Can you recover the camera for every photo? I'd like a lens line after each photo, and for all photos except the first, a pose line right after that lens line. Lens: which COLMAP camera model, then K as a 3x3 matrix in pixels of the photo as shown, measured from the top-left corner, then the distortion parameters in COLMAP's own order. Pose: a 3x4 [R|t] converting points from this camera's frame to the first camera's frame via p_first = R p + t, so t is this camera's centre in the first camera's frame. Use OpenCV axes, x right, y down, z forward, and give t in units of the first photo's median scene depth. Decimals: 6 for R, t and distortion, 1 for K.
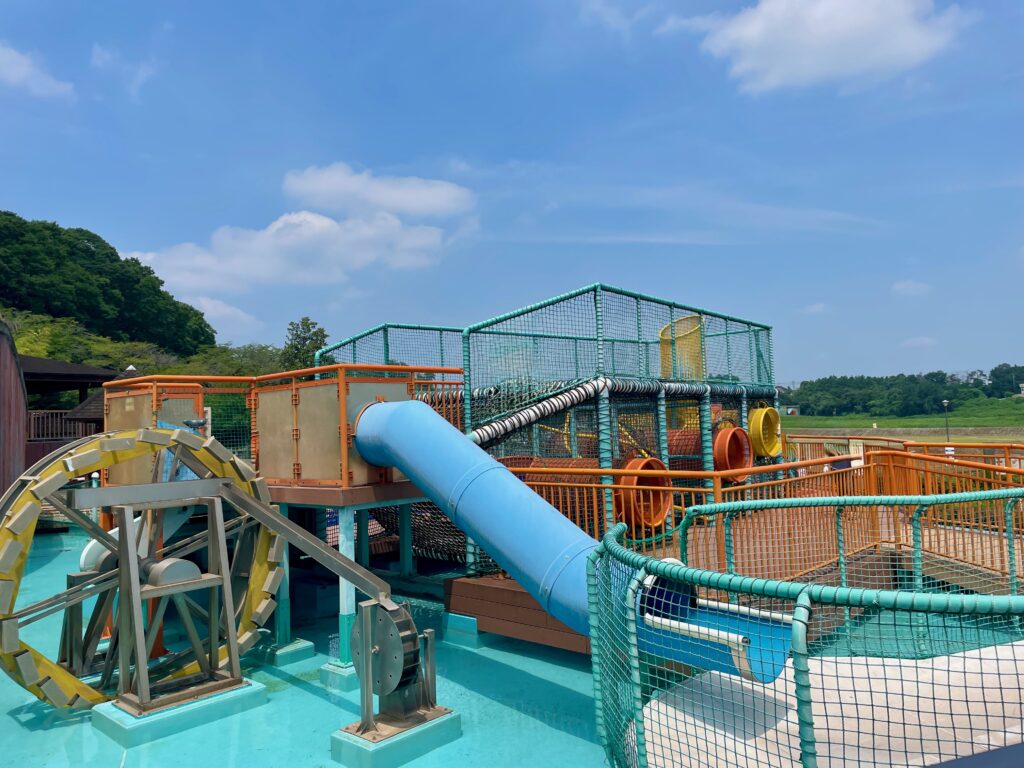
lens RADIAL K [[789.7, 0, 512.0], [0, 789.7, 384.0], [0, 0, 1]] dist [0.007008, 0.003557]
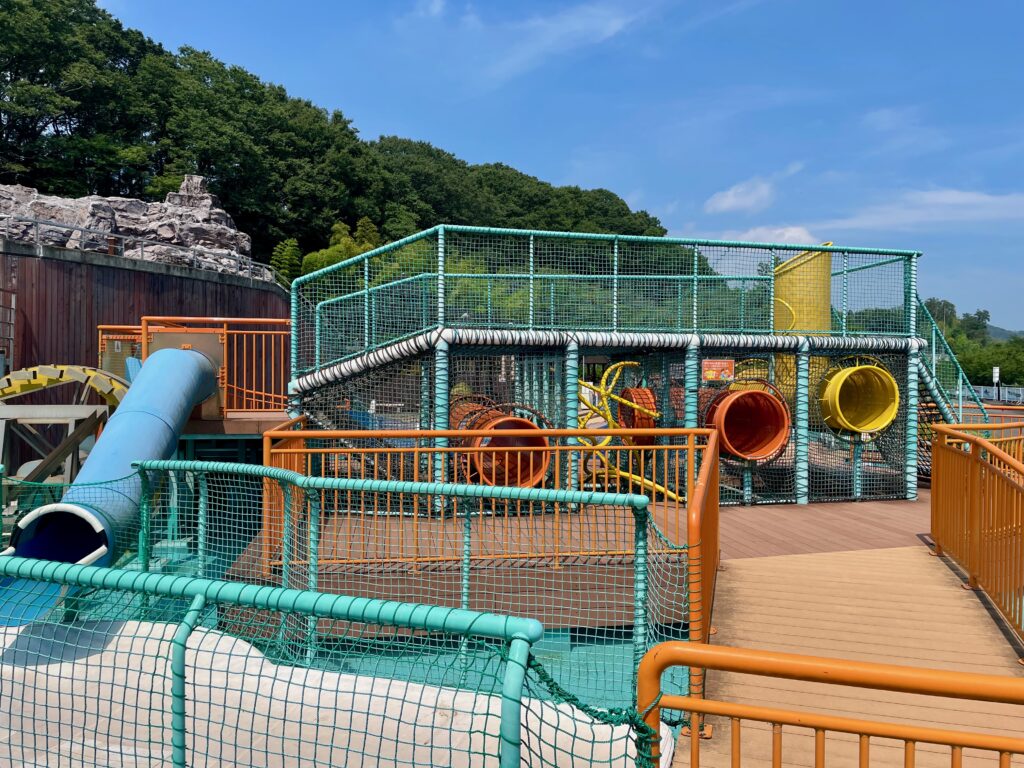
lens RADIAL K [[789.7, 0, 512.0], [0, 789.7, 384.0], [0, 0, 1]] dist [0.007008, 0.003557]
pose [[0.772901, 0.047285, -0.632762, 0.098543], [-0.000939, 0.997304, 0.073380, -0.001527], [0.634526, -0.056121, 0.770862, 0.040999]]
